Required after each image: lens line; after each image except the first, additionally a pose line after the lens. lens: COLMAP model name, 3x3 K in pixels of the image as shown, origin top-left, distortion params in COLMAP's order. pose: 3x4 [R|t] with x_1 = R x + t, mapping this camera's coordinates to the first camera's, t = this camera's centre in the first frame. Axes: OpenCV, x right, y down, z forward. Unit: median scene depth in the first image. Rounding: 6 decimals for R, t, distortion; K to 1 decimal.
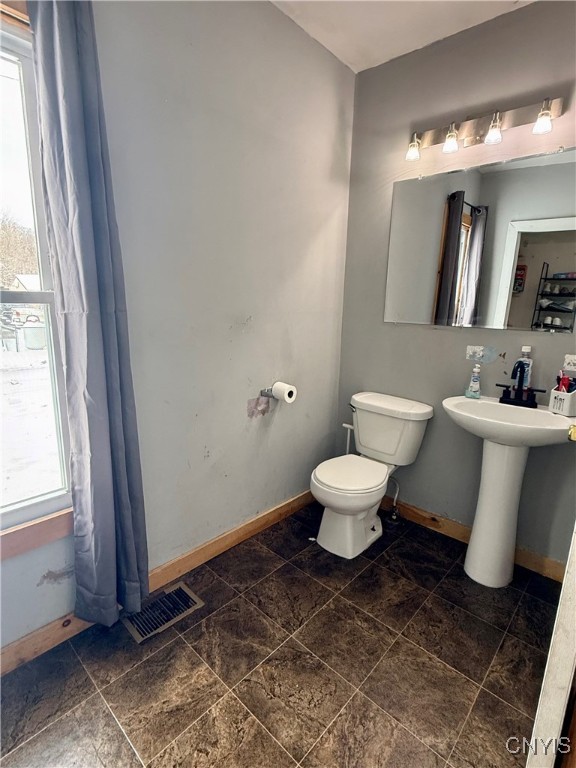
lens RADIAL K [[391.4, 0, 286.7], [0, 391.4, 379.3], [0, 0, 1]] dist [0.000846, -0.000710]
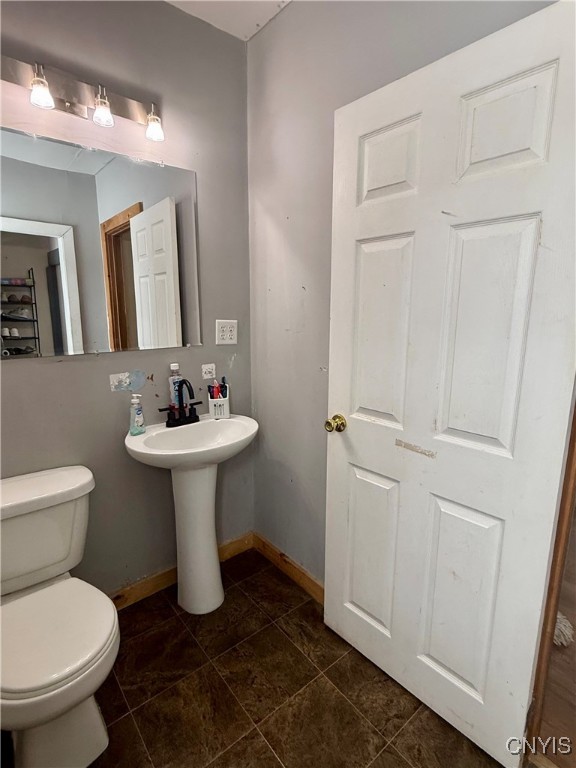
lens RADIAL K [[391.4, 0, 285.9], [0, 391.4, 383.5], [0, 0, 1]] dist [0.000846, -0.000710]
pose [[0.138164, -0.214904, 0.966813, -0.290766], [0.207660, 0.960762, 0.183883, -0.154097], [-0.968394, 0.175362, 0.177370, 0.554472]]
